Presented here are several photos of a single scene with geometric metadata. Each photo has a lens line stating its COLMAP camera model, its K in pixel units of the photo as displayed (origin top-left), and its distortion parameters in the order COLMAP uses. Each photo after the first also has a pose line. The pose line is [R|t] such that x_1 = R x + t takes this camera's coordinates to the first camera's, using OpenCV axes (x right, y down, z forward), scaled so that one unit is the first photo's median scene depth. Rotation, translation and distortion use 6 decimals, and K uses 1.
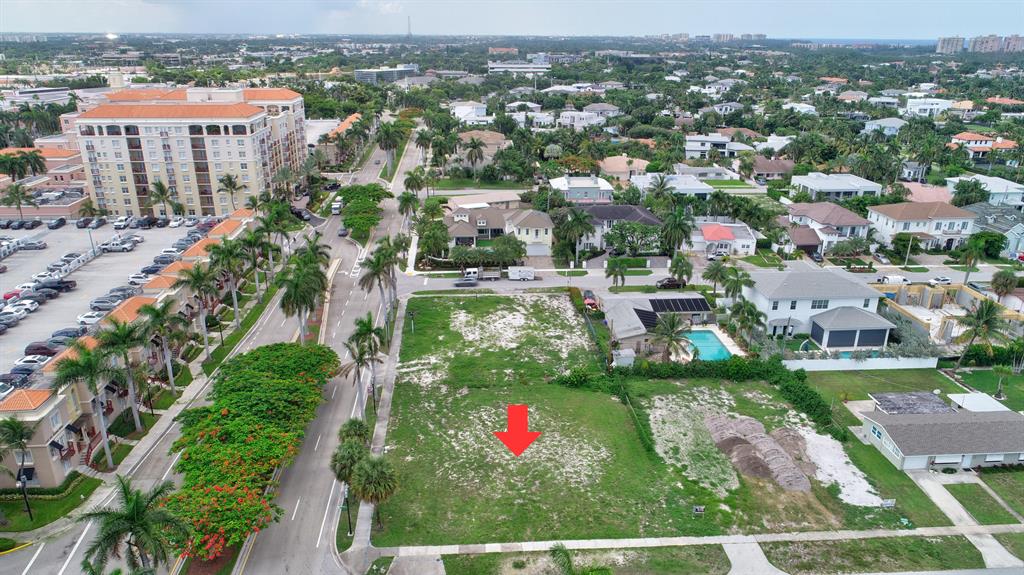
lens RADIAL K [[682.6, 0, 511.6], [0, 682.6, 291.5], [0, 0, 1]] dist [-0.002682, -0.000235]
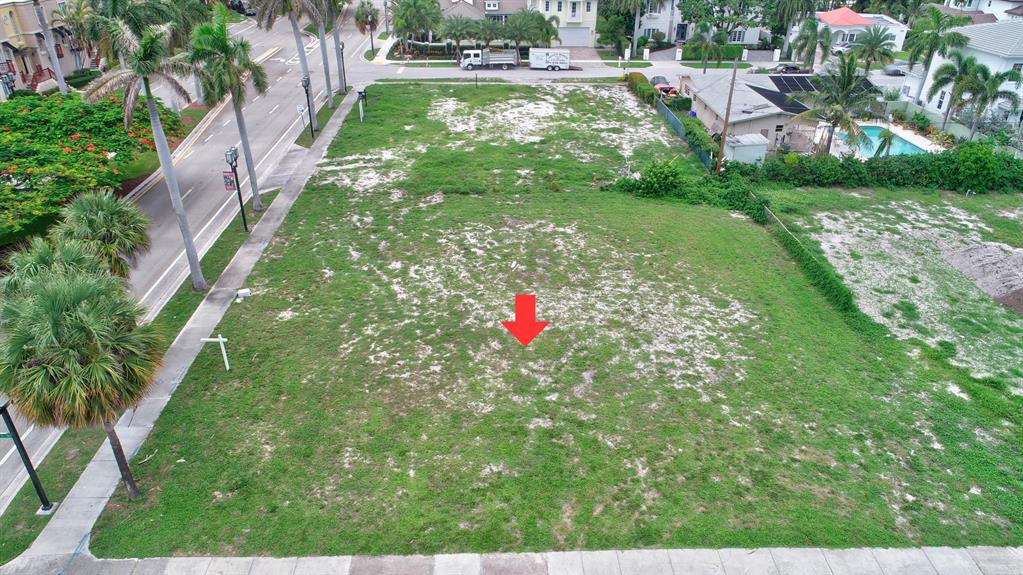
lens RADIAL K [[681.9, 0, 511.1], [0, 681.9, 291.5], [0, 0, 1]] dist [-0.002682, -0.000235]
pose [[0.999302, 0.018576, -0.032408, 0.004272], [-0.013581, 0.988890, 0.148027, 0.136384], [0.034798, -0.147483, 0.988452, 0.483263]]
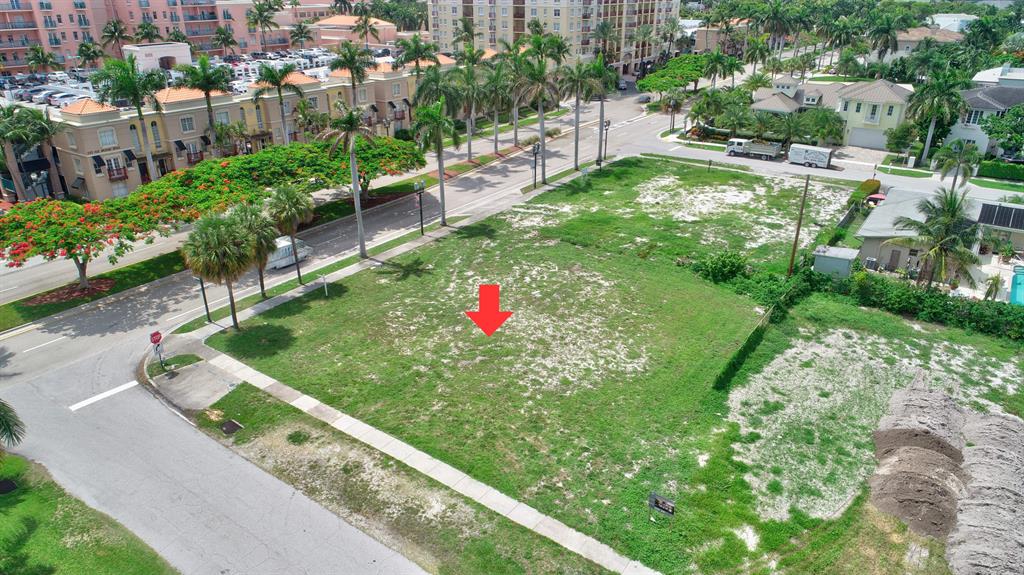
lens RADIAL K [[682.6, 0, 511.6], [0, 682.6, 291.5], [0, 0, 1]] dist [-0.002682, -0.000235]
pose [[0.771470, 0.254663, -0.583078, 0.303573], [-0.218303, 0.966722, 0.133386, 0.109485], [0.597643, 0.024384, 0.801391, 0.427360]]
